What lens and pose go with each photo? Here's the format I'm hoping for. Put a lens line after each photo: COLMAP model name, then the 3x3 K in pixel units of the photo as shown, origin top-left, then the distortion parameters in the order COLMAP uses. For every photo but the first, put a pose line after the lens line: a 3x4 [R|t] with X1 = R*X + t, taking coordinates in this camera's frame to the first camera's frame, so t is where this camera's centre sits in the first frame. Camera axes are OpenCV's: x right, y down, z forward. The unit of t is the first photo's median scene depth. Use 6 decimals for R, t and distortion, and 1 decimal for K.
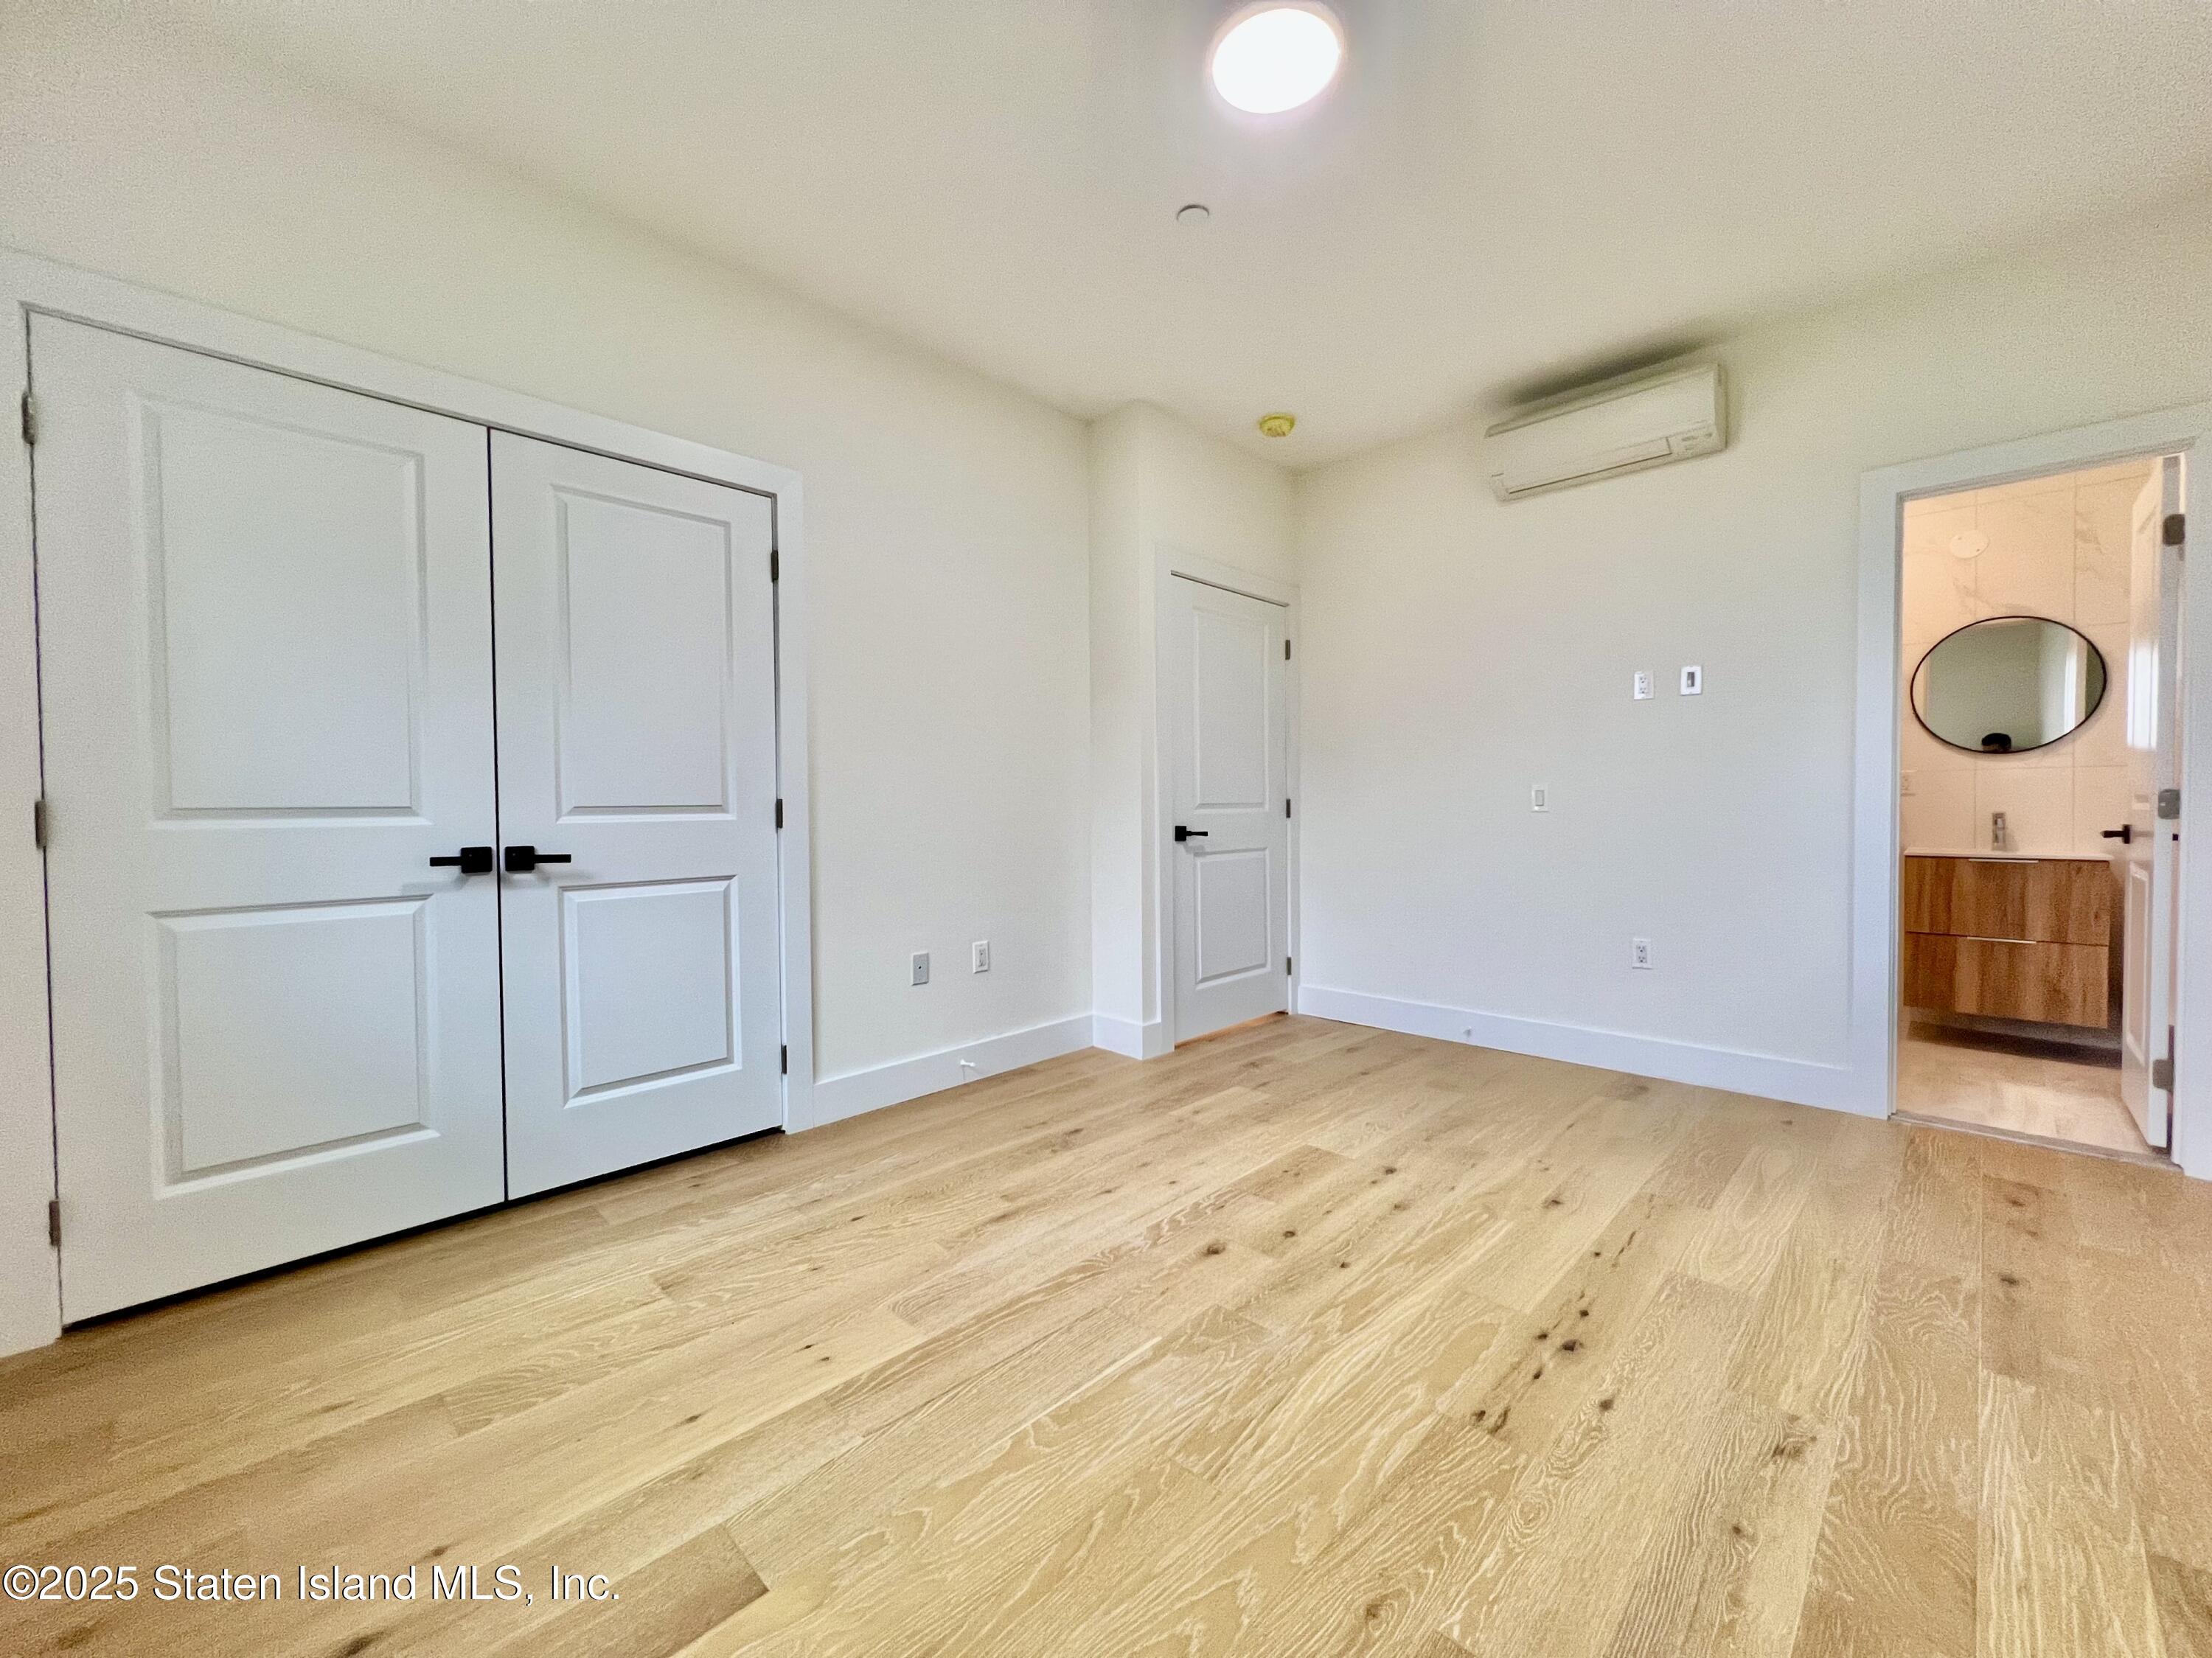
lens RADIAL K [[894.3, 0, 1097.6], [0, 894.3, 827.4], [0, 0, 1]] dist [-0.001205, 0.000686]
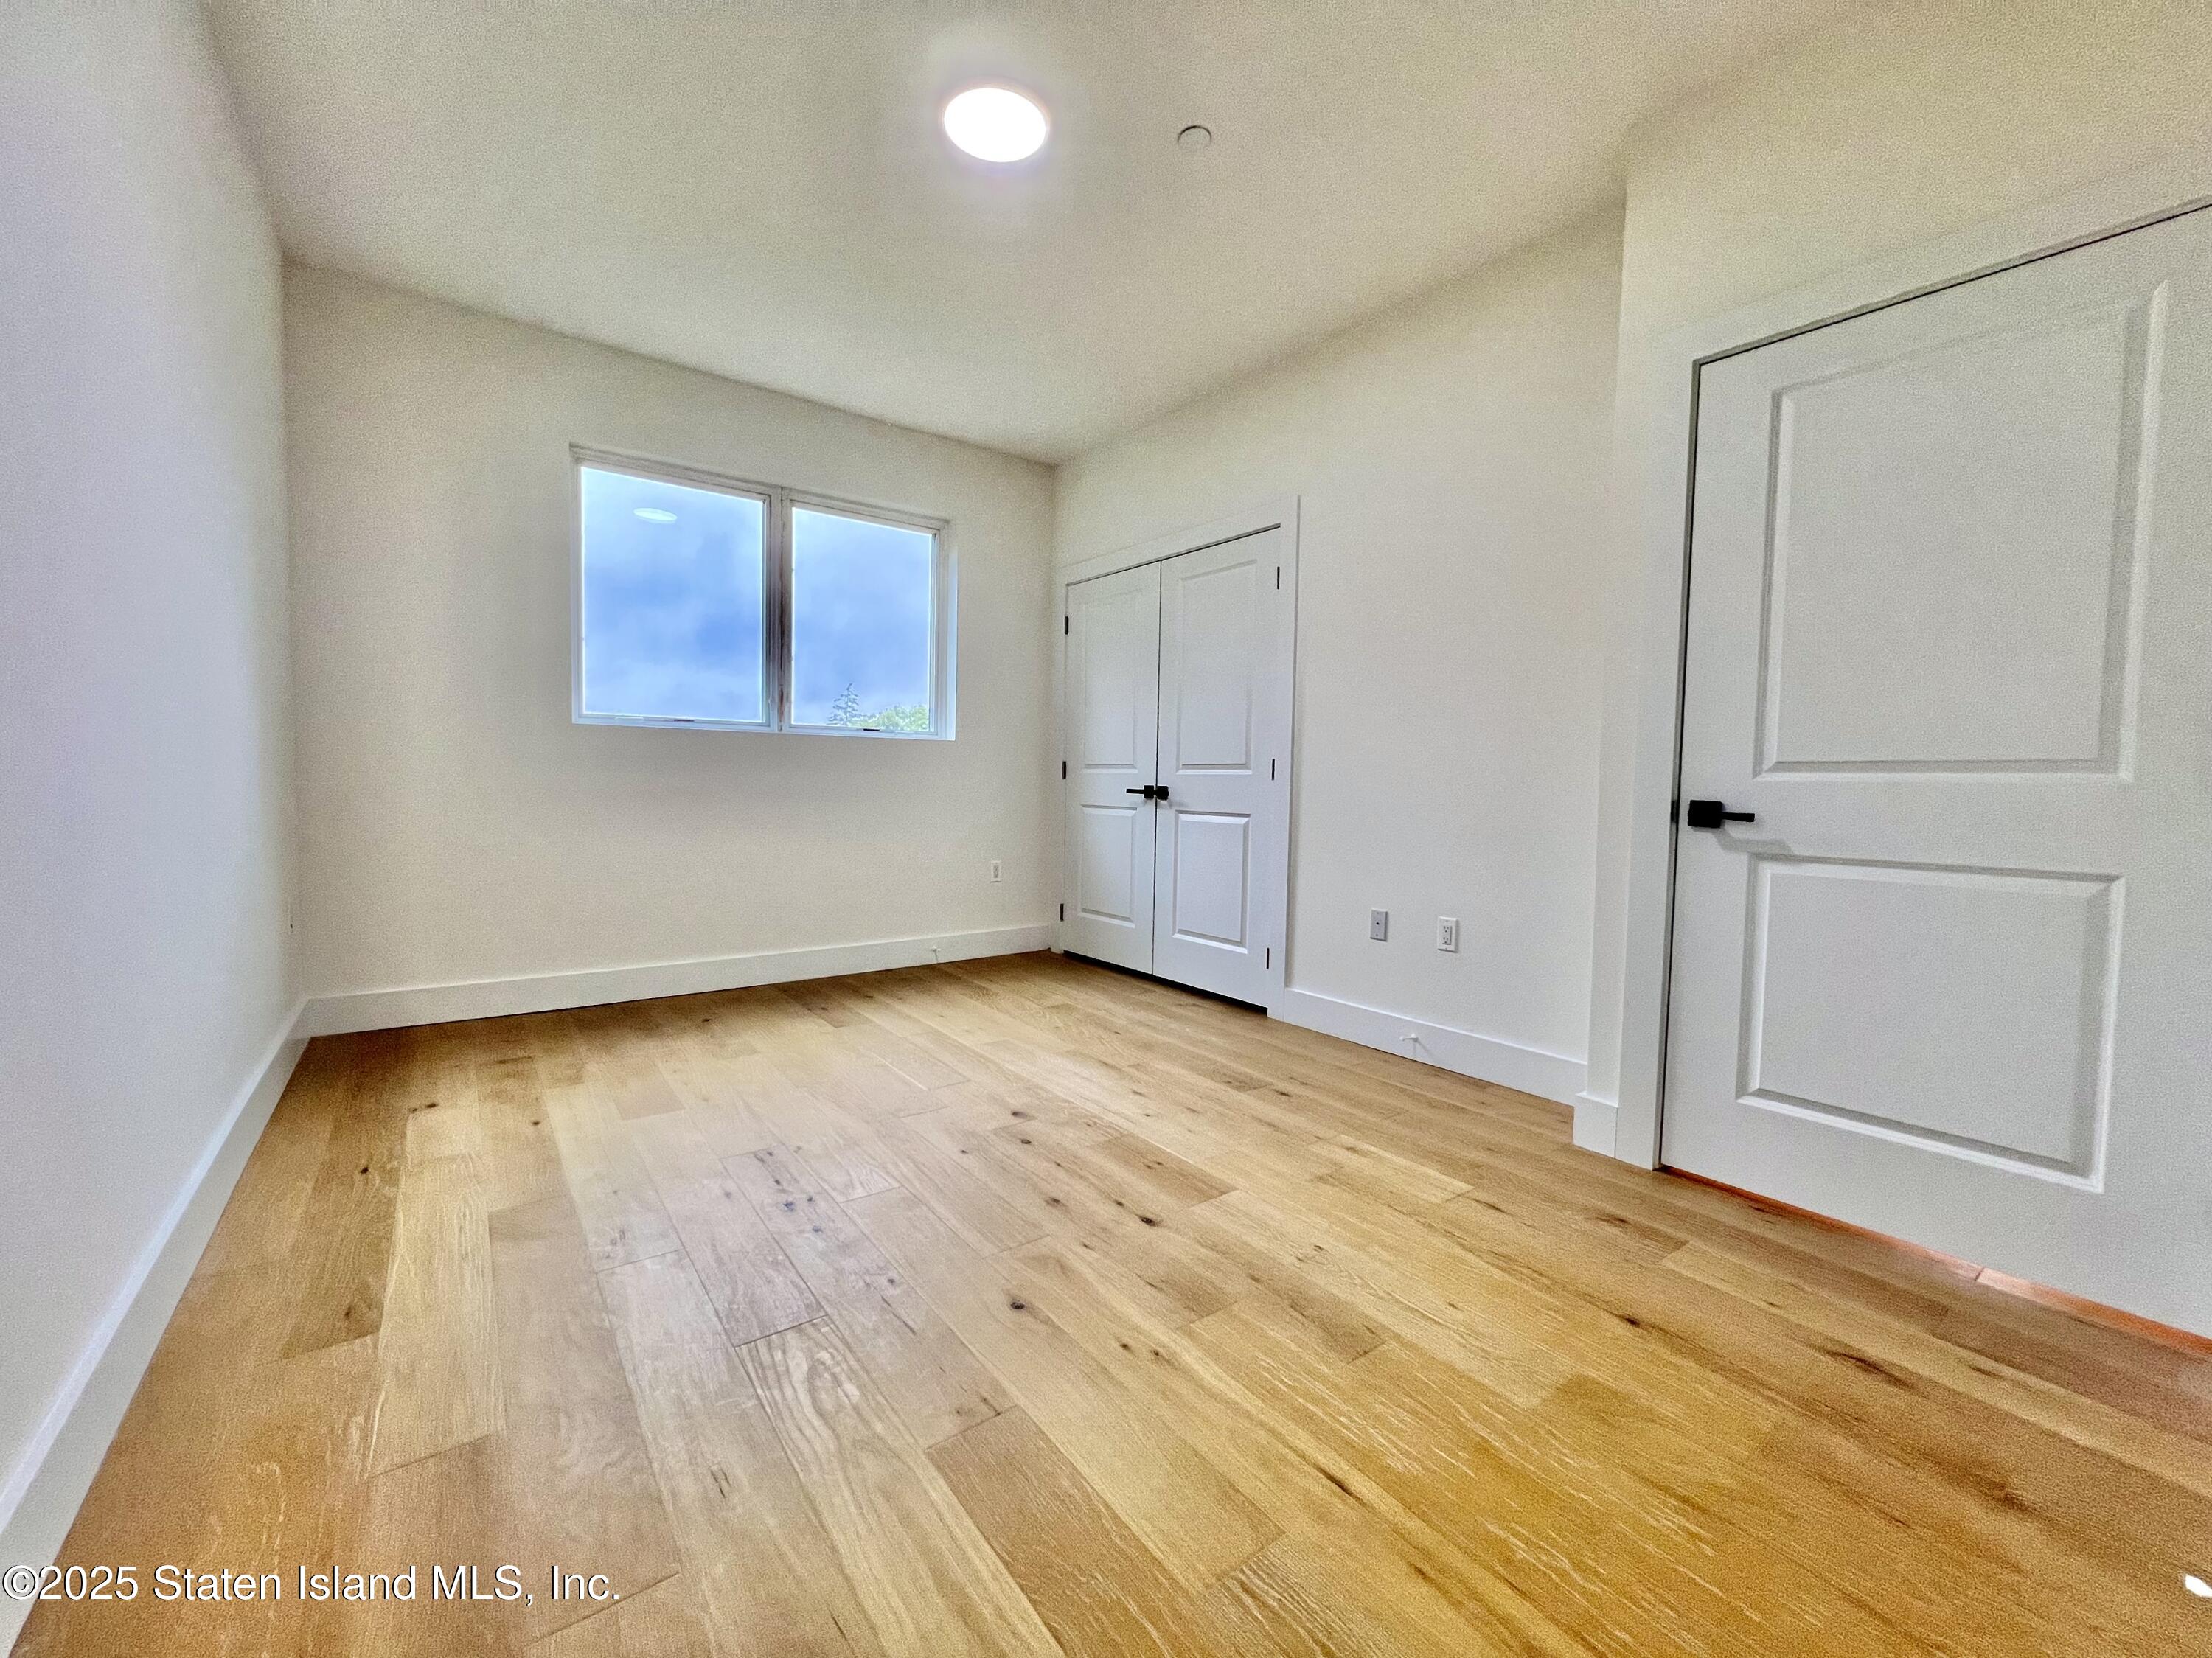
lens RADIAL K [[894.3, 0, 1097.6], [0, 894.3, 827.4], [0, 0, 1]] dist [-0.001205, 0.000686]
pose [[-0.159007, 0.056793, -0.985643, 0.973085], [-0.046142, 0.996826, 0.064881, -0.005287], [0.986199, 0.055796, -0.155881, 0.951207]]
